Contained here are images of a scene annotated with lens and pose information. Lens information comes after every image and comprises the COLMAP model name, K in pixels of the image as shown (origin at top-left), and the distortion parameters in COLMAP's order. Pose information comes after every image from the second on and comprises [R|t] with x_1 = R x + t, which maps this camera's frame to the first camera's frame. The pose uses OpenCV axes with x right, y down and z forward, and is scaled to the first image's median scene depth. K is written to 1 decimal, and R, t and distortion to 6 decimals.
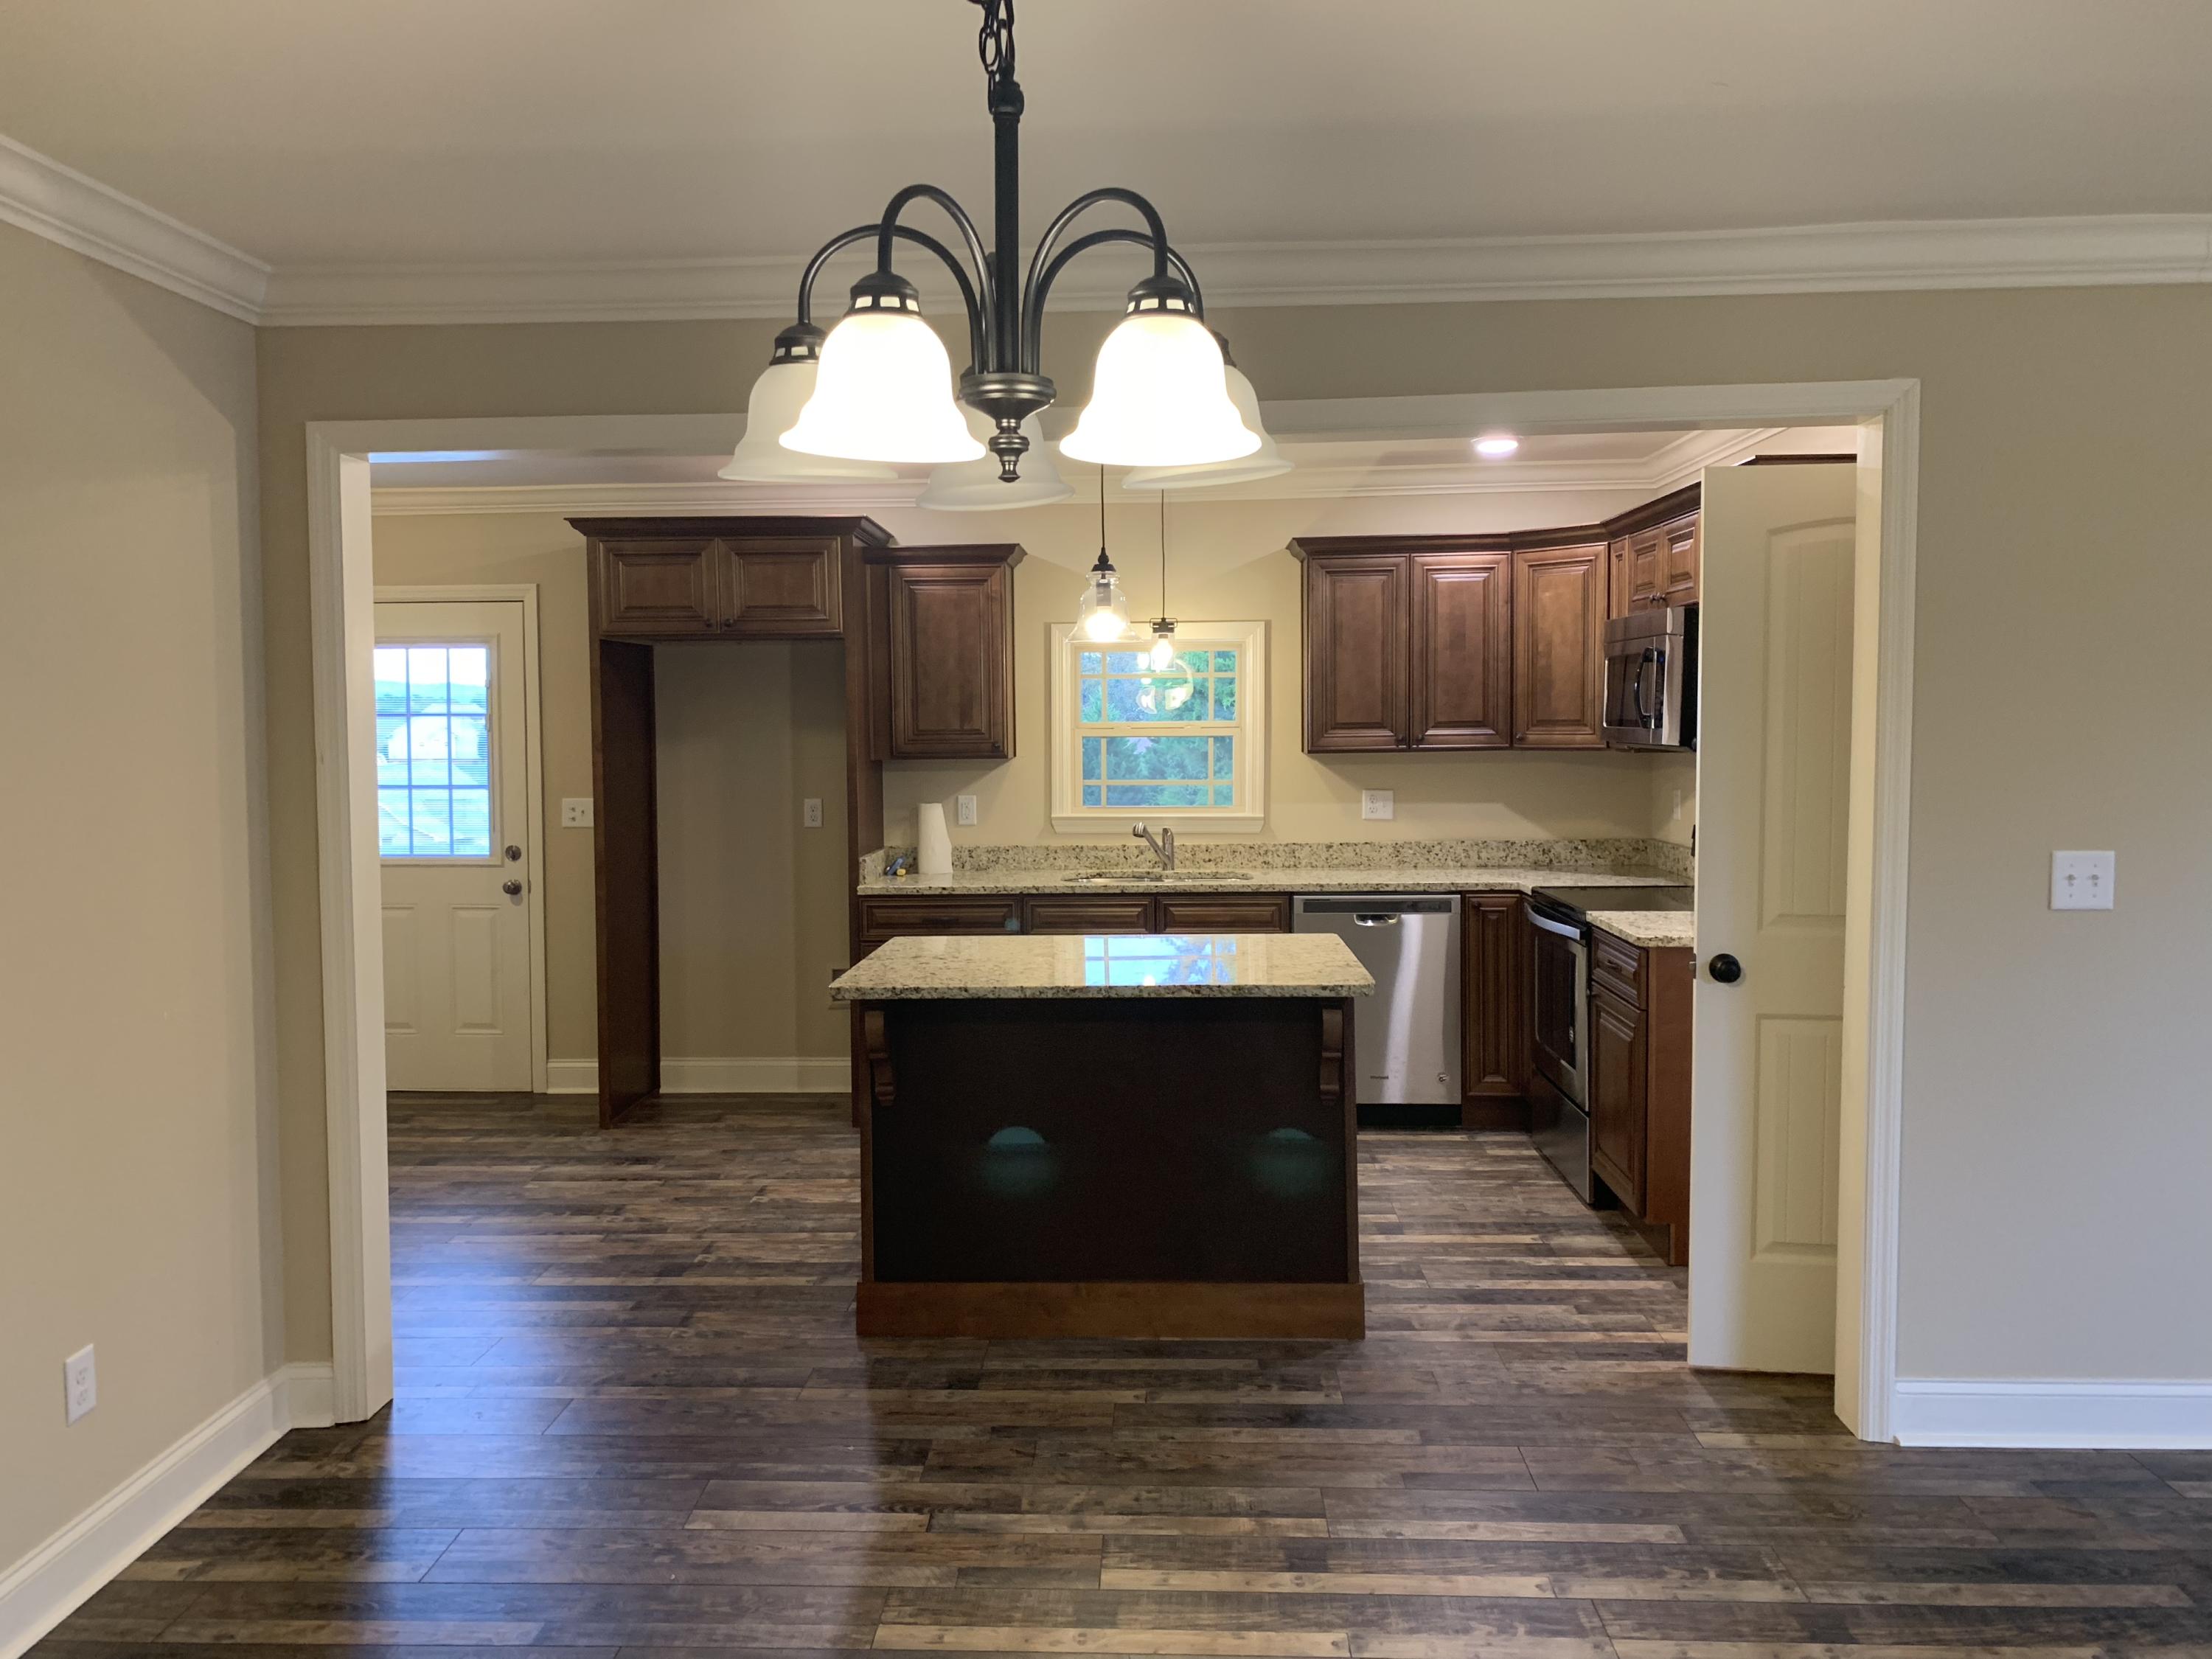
lens RADIAL K [[1662.9, 0, 1069.3], [0, 1662.9, 827.8], [0, 0, 1]] dist [0.008910, 0.003893]
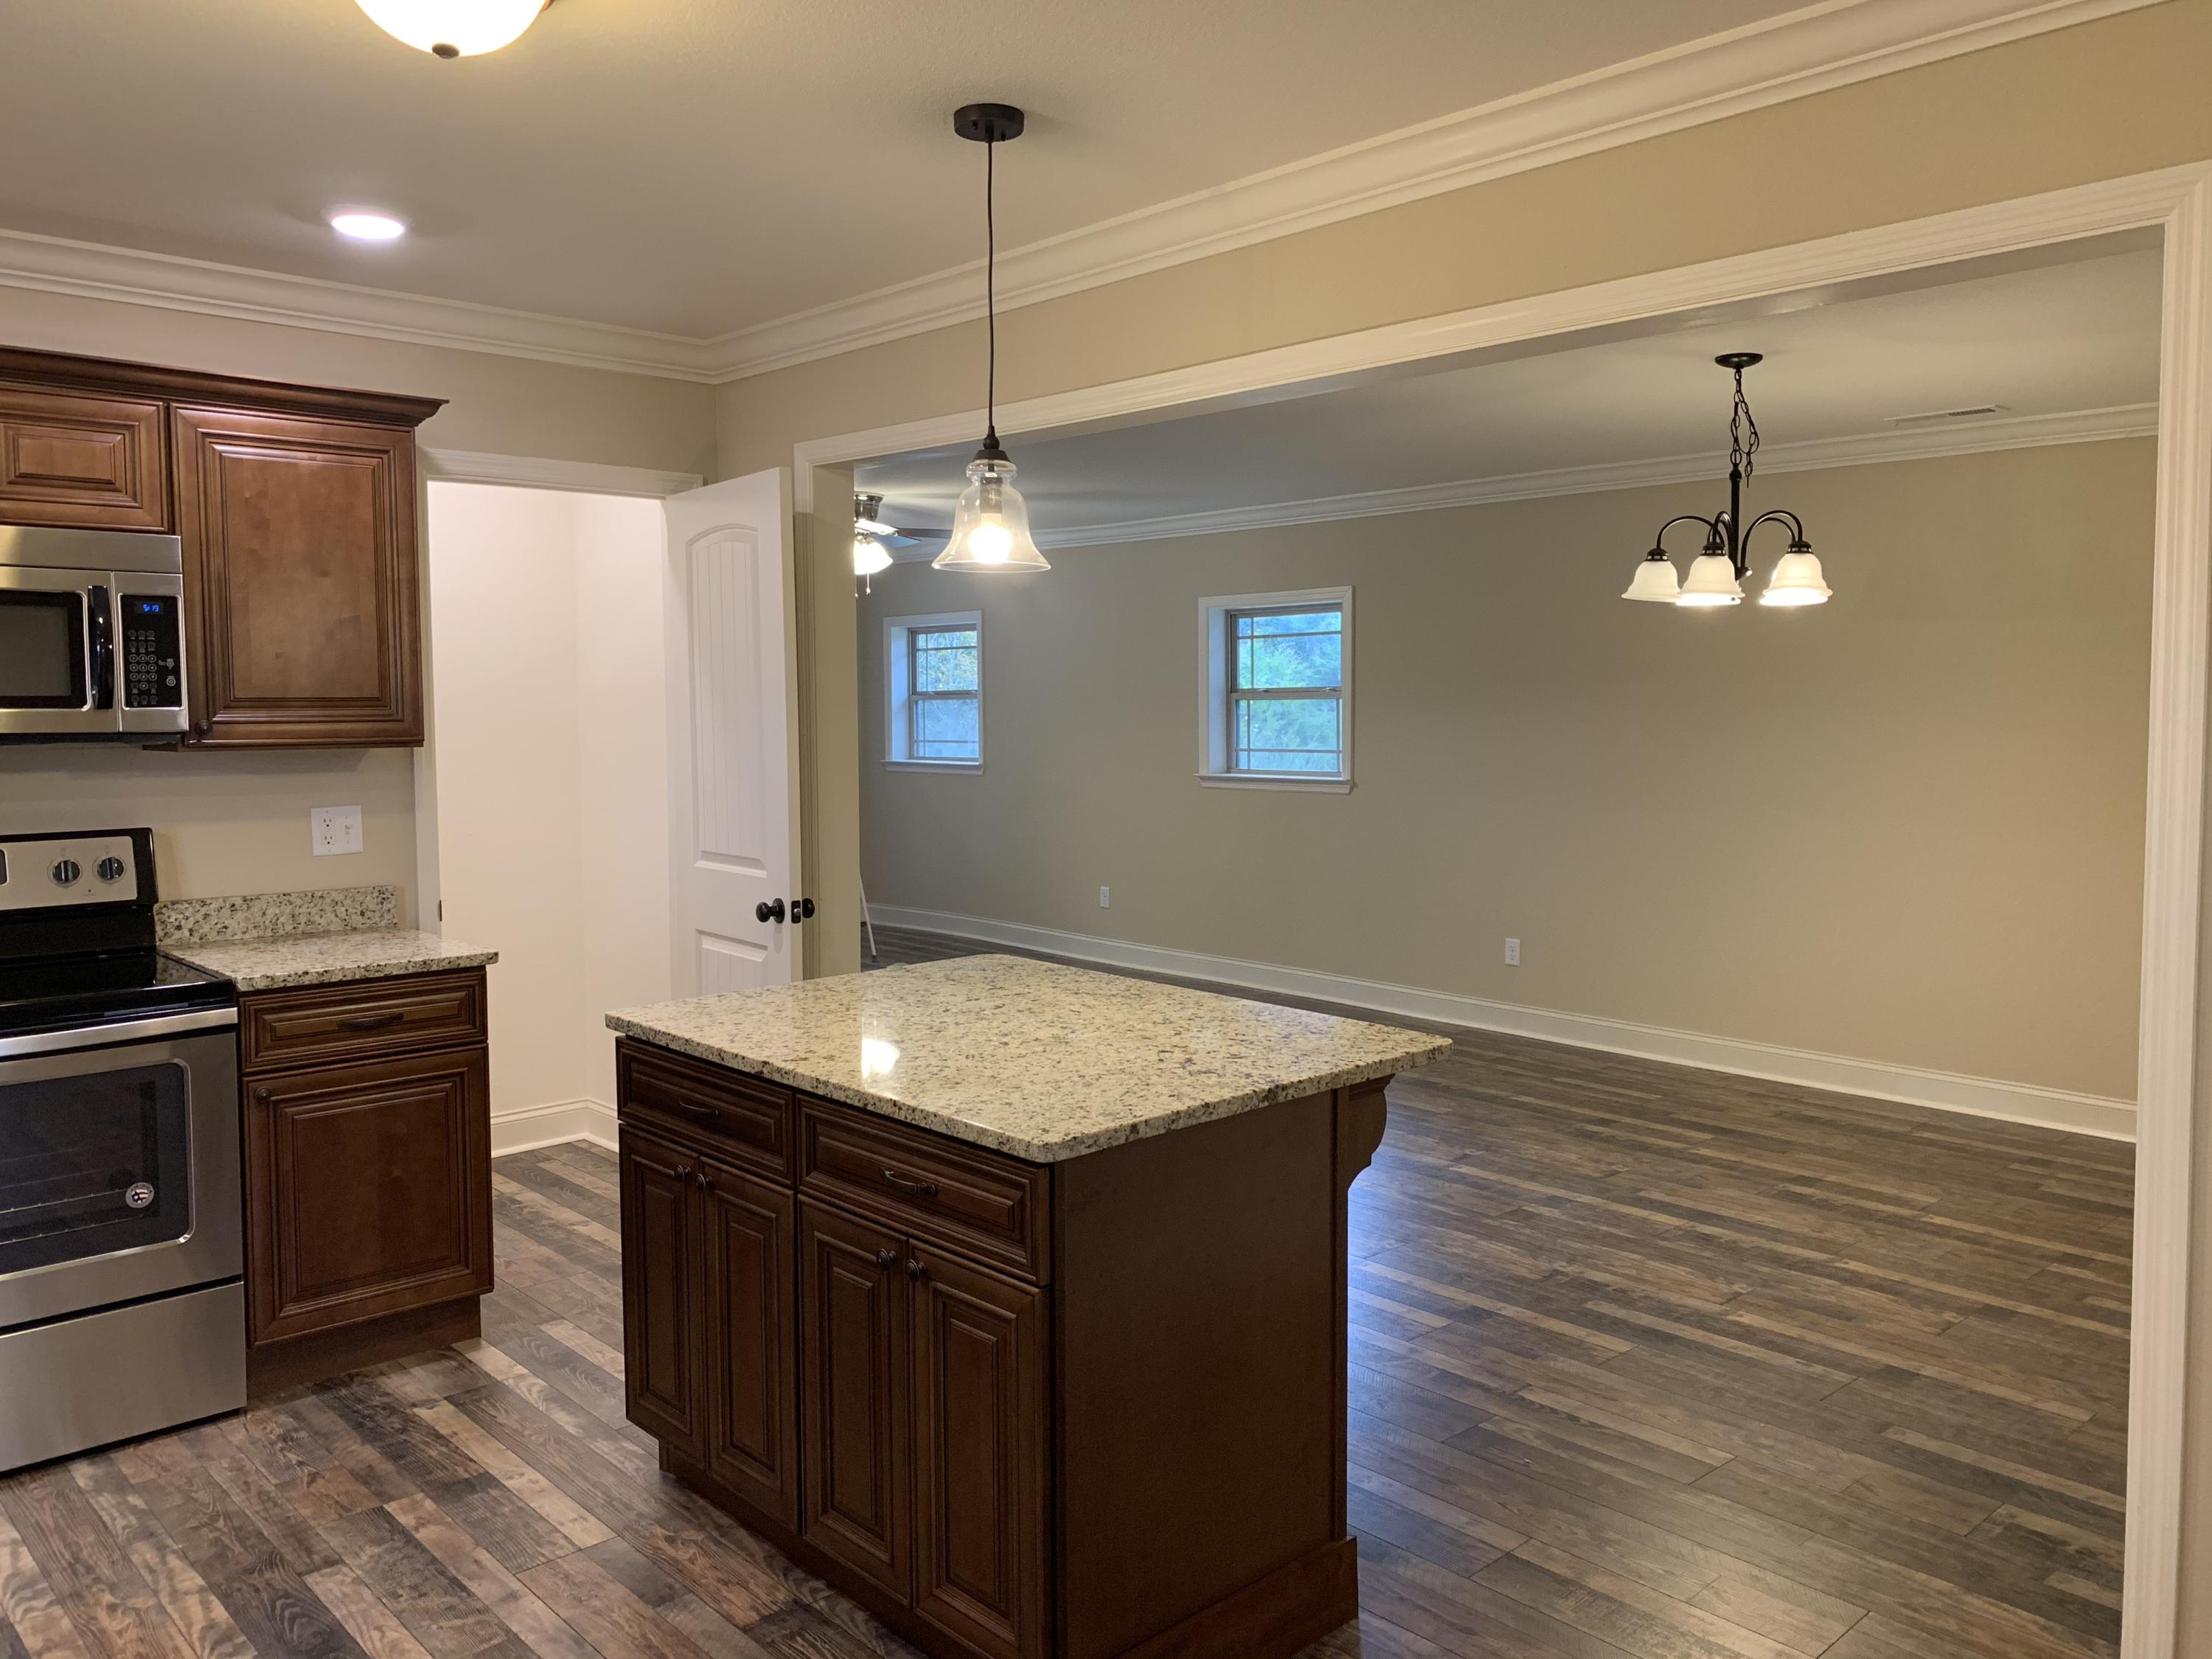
lens RADIAL K [[1663.9, 0, 1064.9], [0, 1663.9, 839.2], [0, 0, 1]] dist [0.035653, -0.004733]
pose [[-0.707301, -0.045197, 0.705466, -0.424564], [0.055271, 0.991363, 0.118929, -0.072800], [-0.704749, 0.123110, -0.698694, 1.278622]]
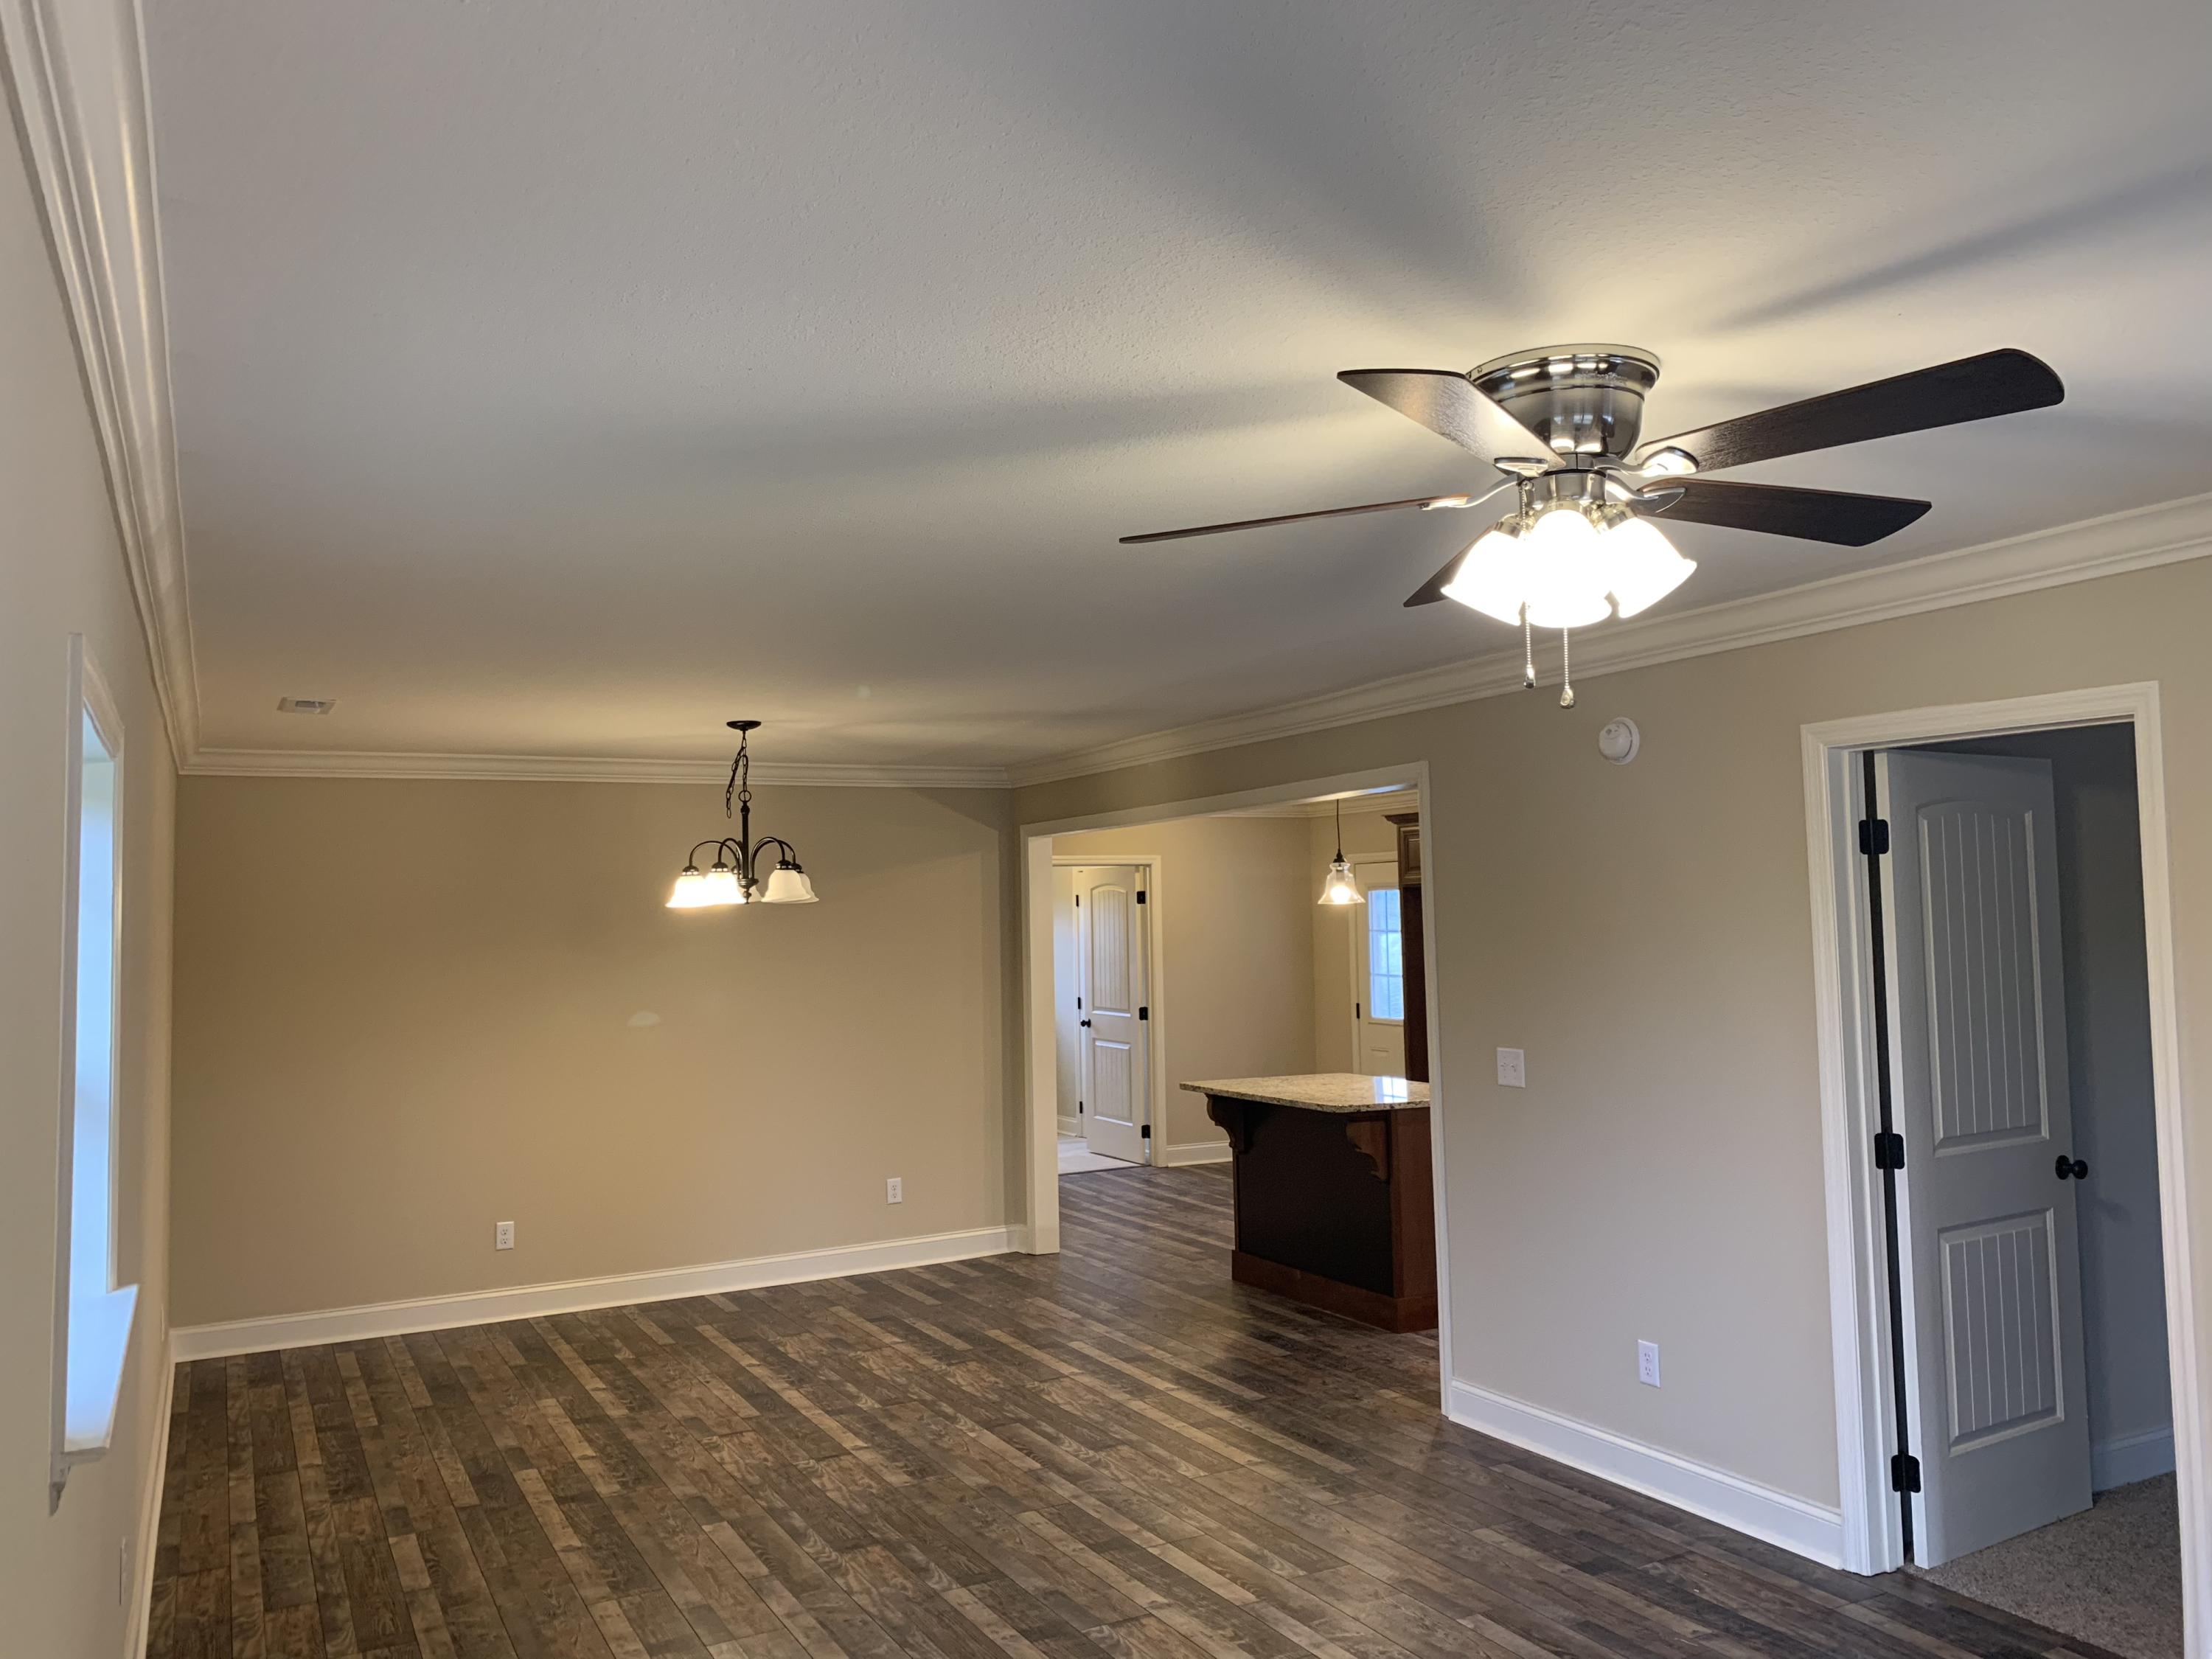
lens RADIAL K [[1676.4, 0, 1106.0], [0, 1676.4, 829.5], [0, 0, 1]] dist [0.046054, -0.000552]
pose [[0.512403, -0.047755, -0.857416, 1.215072], [-0.033577, 0.996575, -0.075572, -0.040648], [0.858089, 0.067512, 0.509044, -0.096858]]
